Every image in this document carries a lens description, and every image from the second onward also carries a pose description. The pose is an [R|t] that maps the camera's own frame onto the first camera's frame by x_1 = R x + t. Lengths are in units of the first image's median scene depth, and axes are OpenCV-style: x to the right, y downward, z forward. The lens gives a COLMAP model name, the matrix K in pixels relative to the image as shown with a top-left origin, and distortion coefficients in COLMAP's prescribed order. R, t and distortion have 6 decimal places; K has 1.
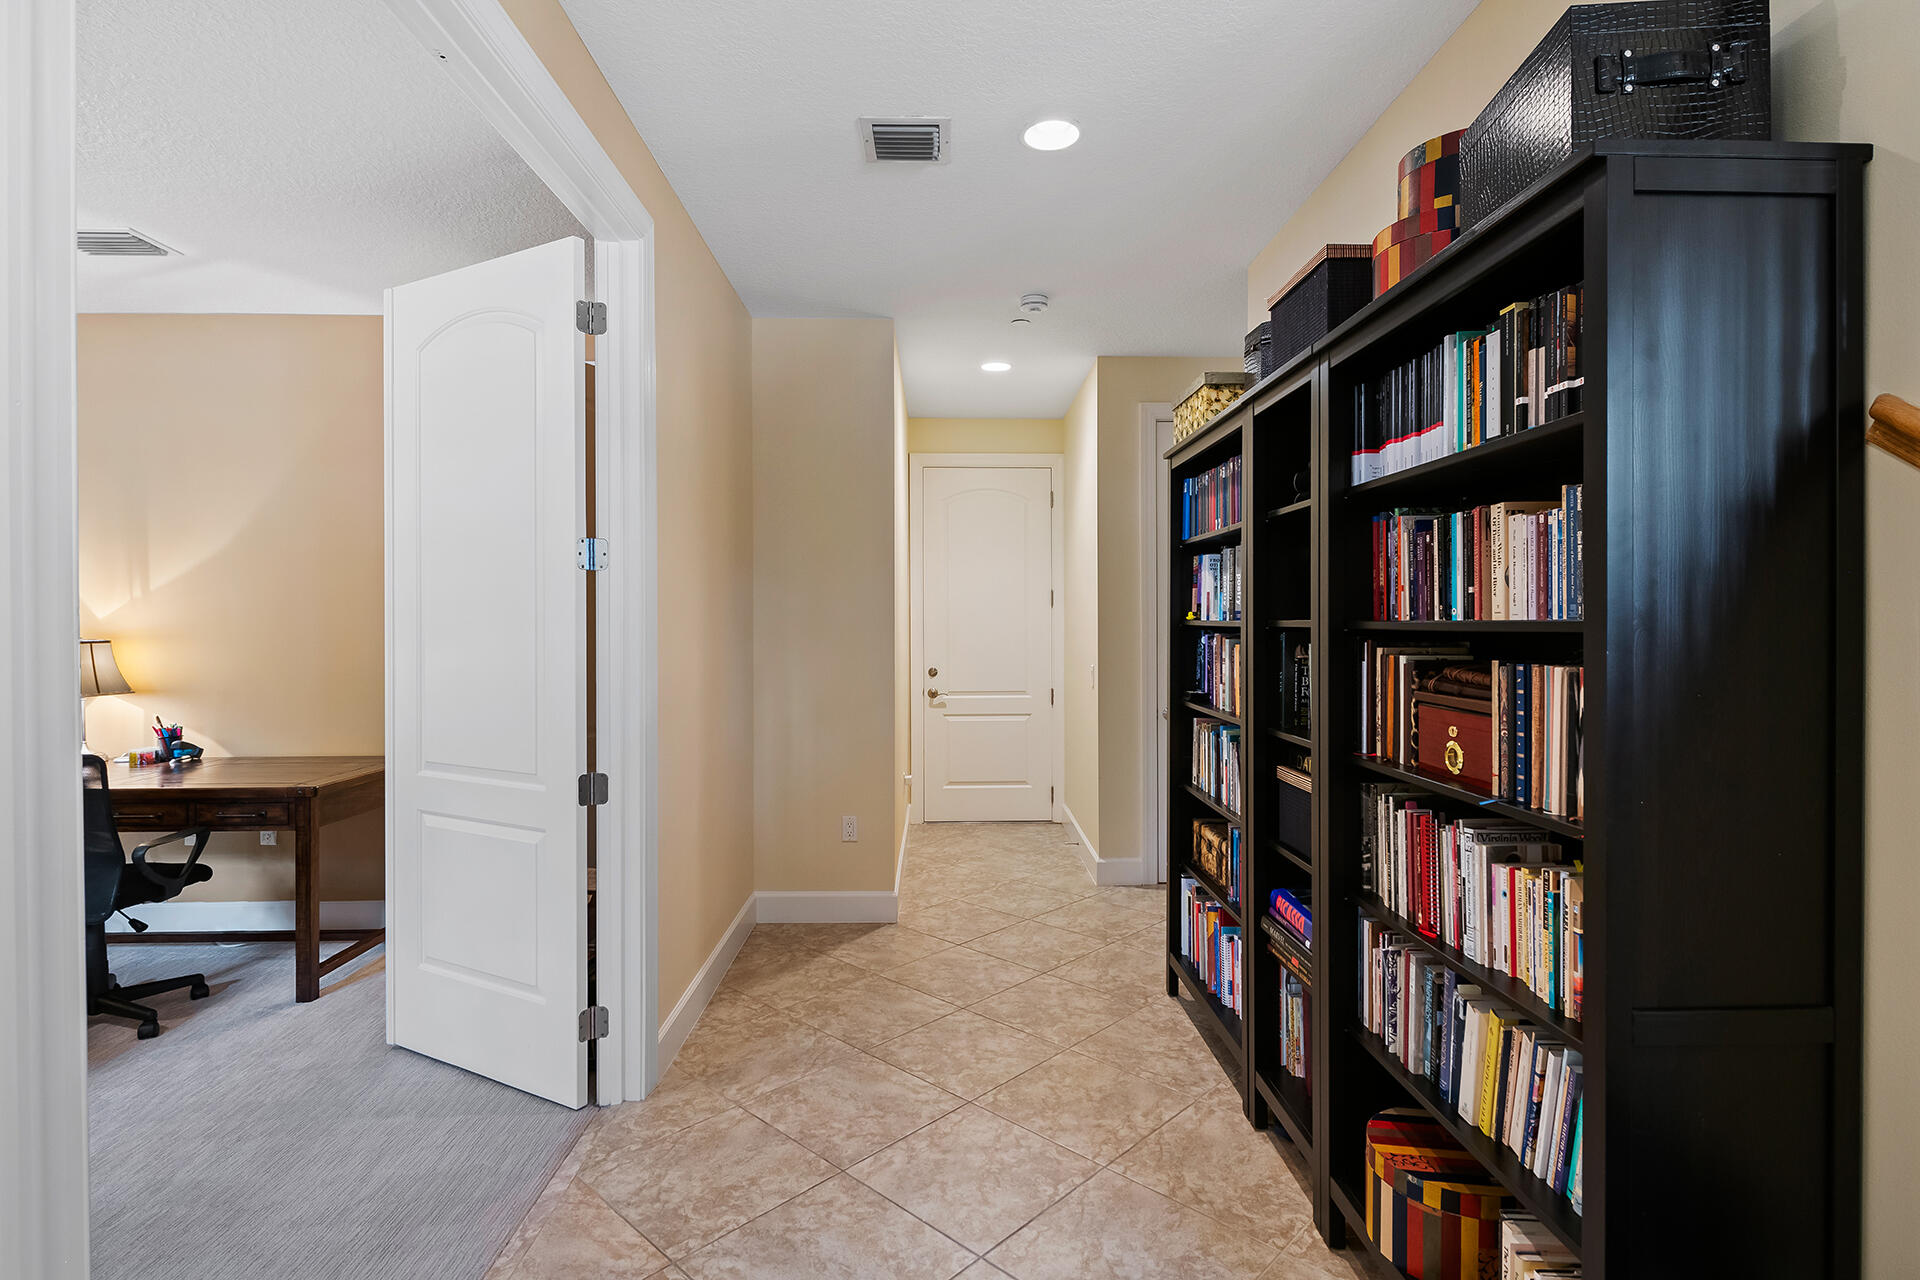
lens RADIAL K [[948.1, 0, 964.0], [0, 948.1, 627.3], [0, 0, 1]] dist [0.004961, -0.005375]
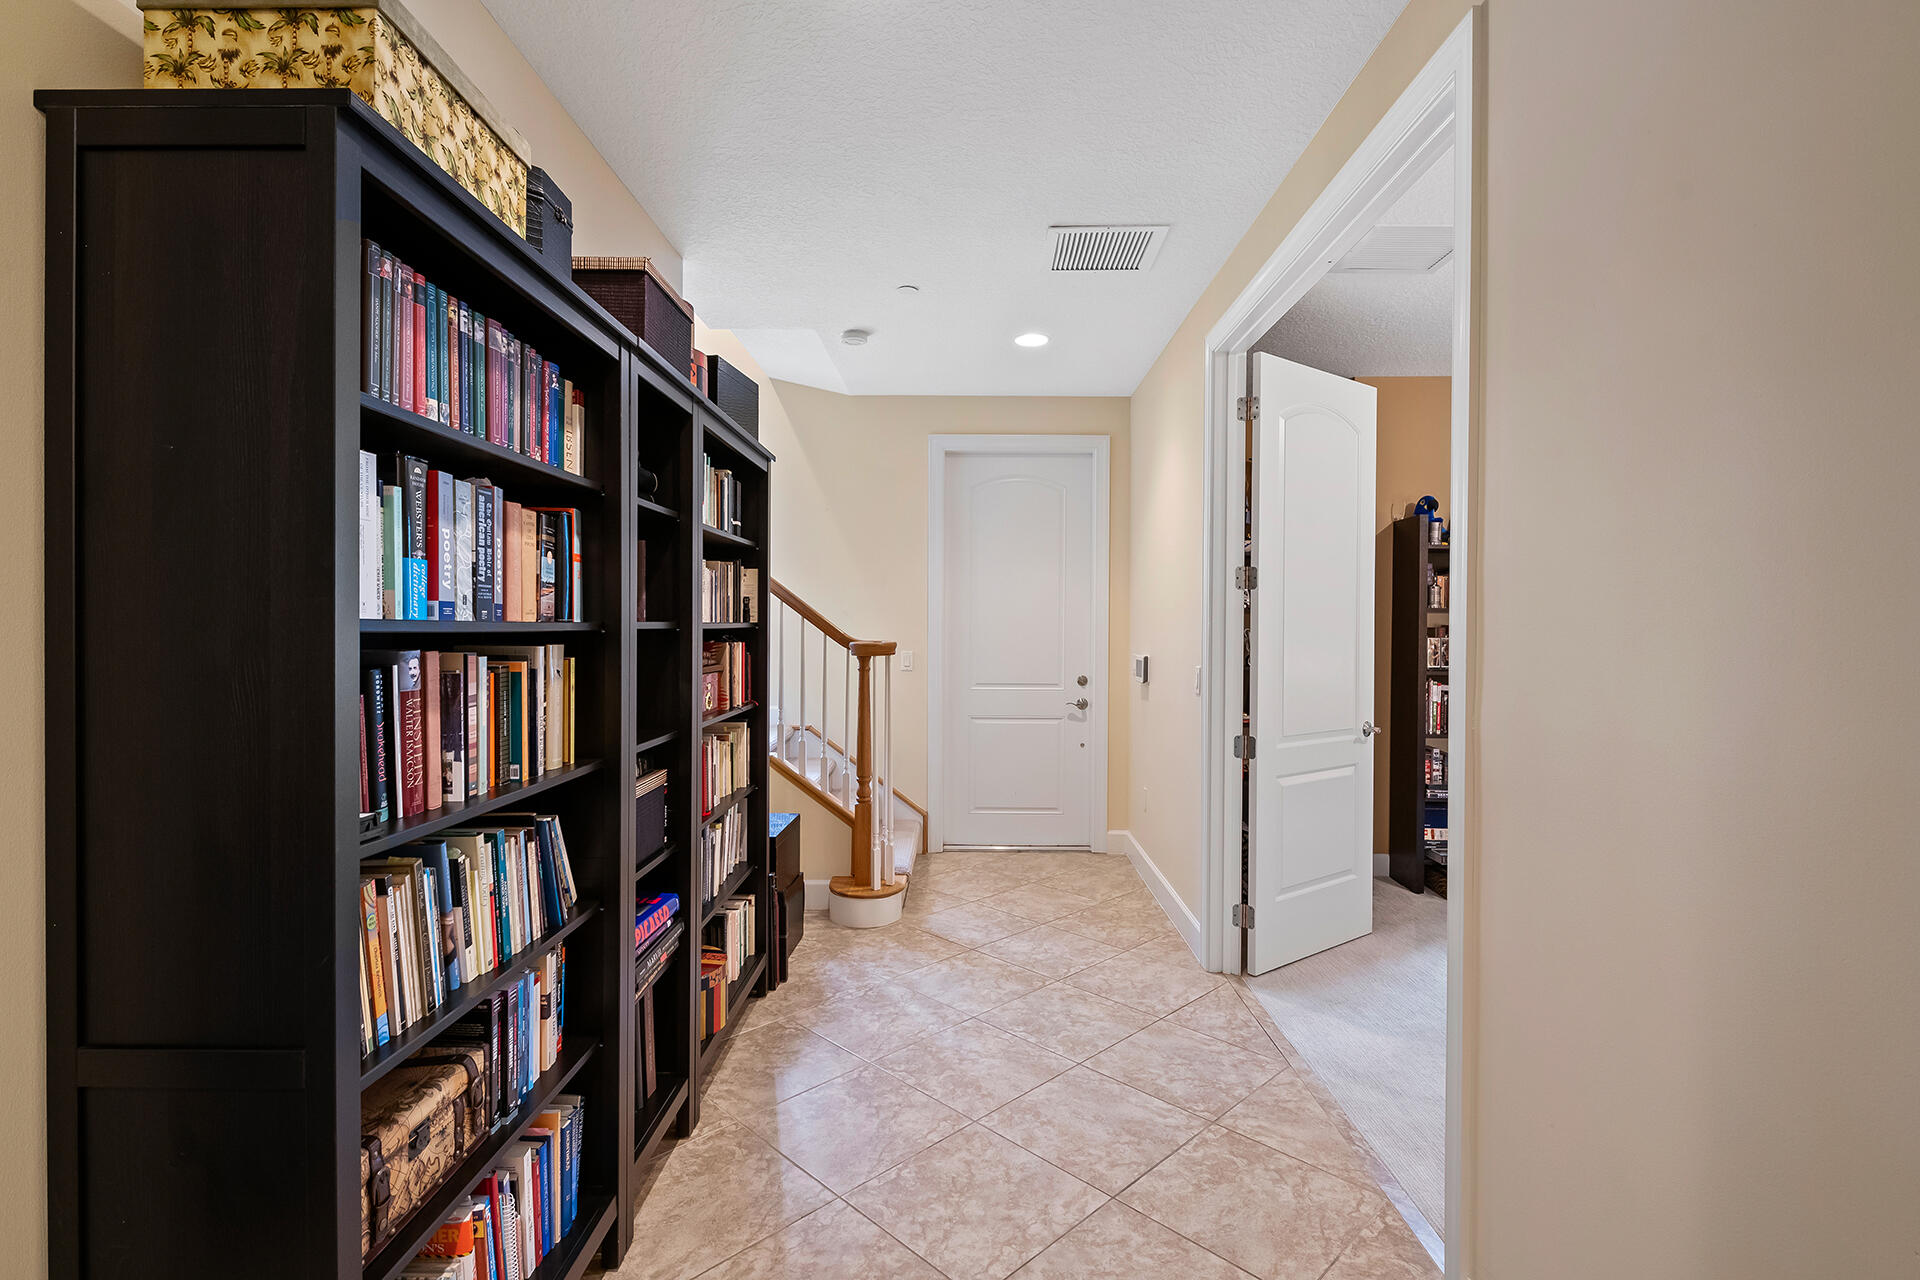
lens RADIAL K [[937.3, 0, 959.4], [0, 937.3, 635.7], [0, 0, 1]] dist [-0.001014, -0.000775]
pose [[-0.999212, -0.004039, 0.039491, -0.007383], [-0.003360, 0.999846, 0.017246, -0.011624], [-0.039554, 0.017099, -0.999071, 2.019597]]
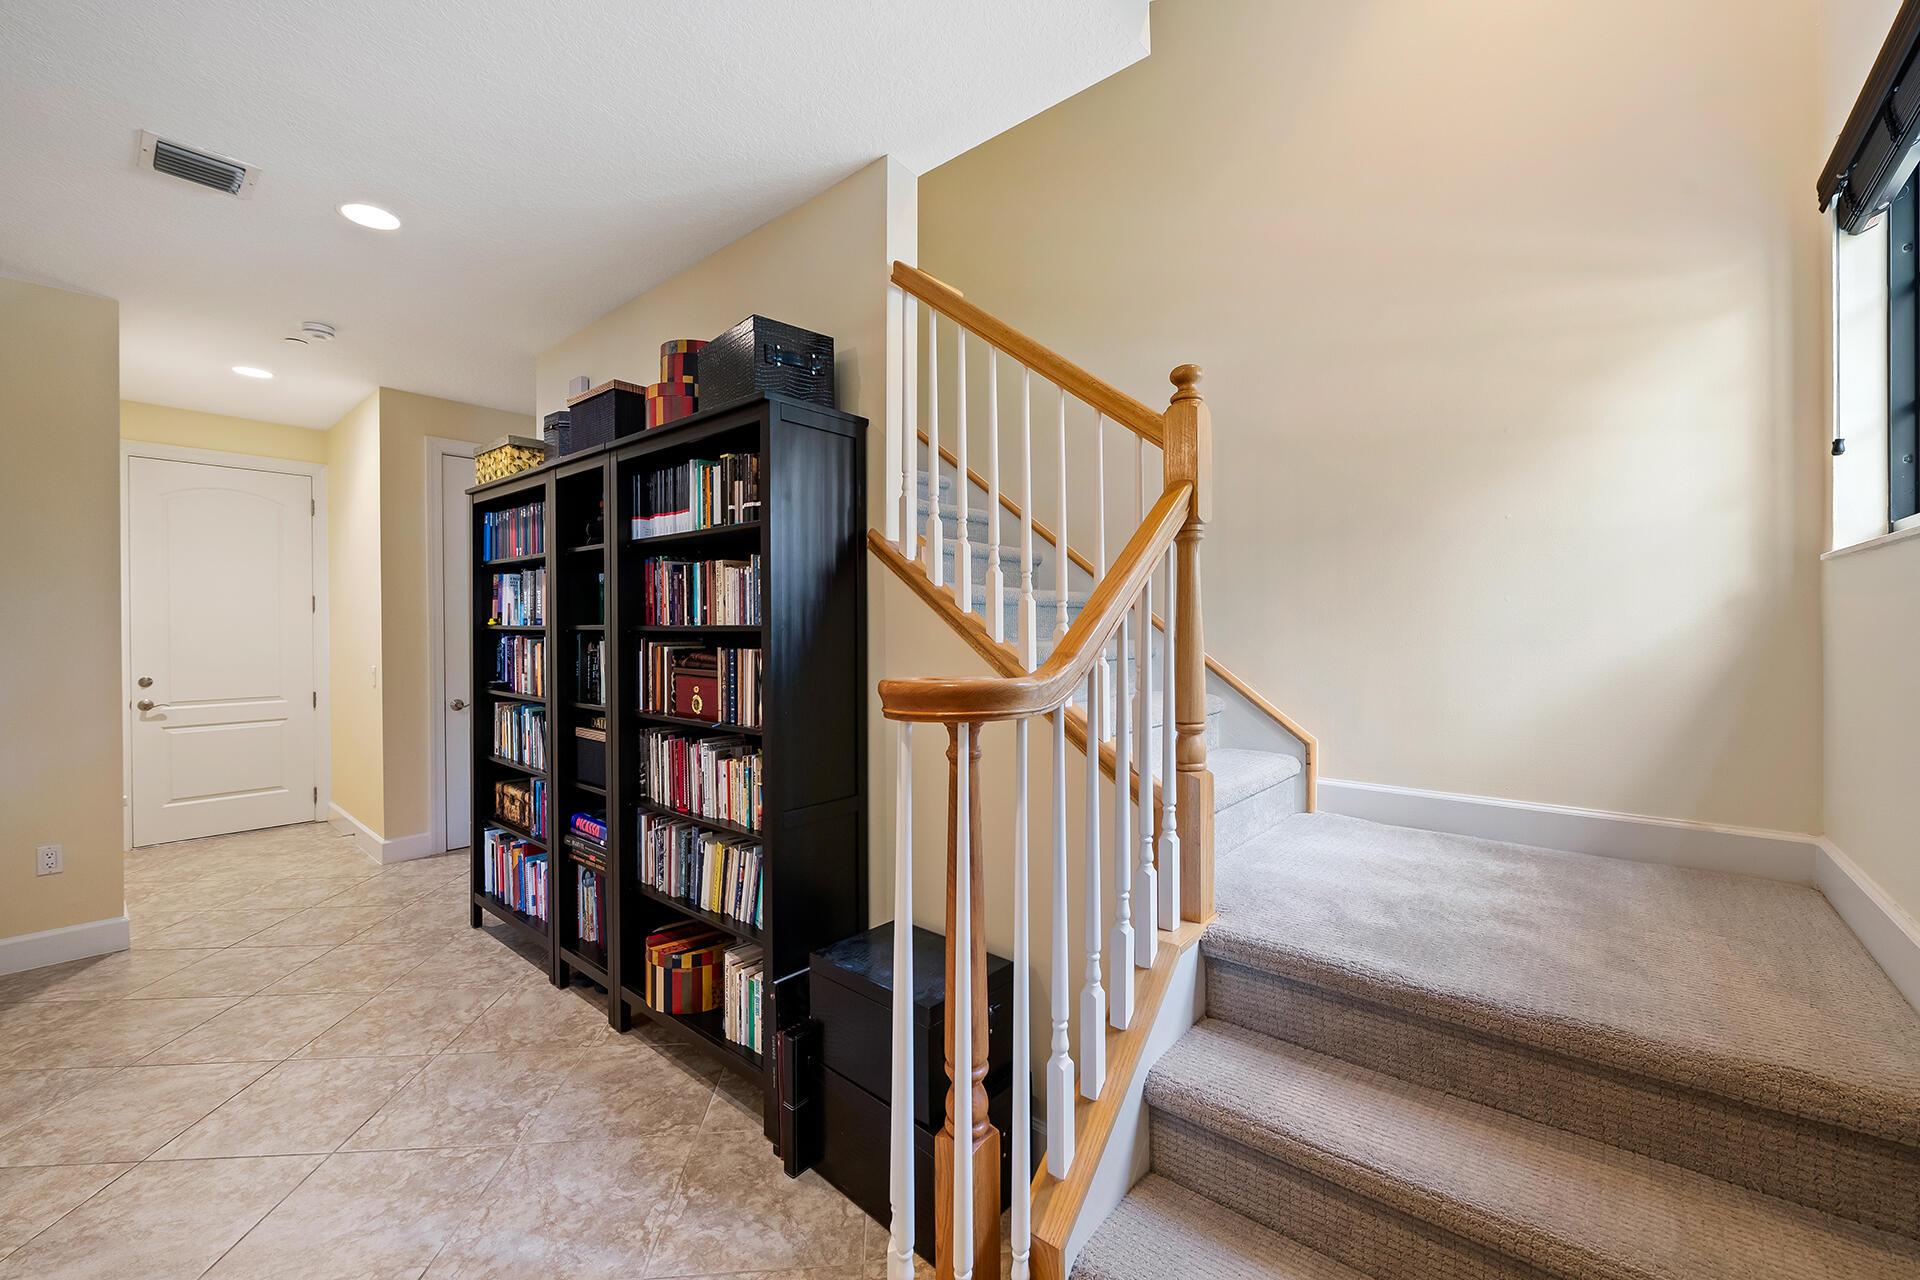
lens RADIAL K [[765.4, 0, 962.0], [0, 765.4, 629.6], [0, 0, 1]] dist [-0.000418, -0.001397]
pose [[0.671075, -0.004728, 0.741374, -0.145827], [0.005954, 0.999982, 0.000988, 0.001480], [-0.741365, 0.003751, 0.671091, -0.222989]]
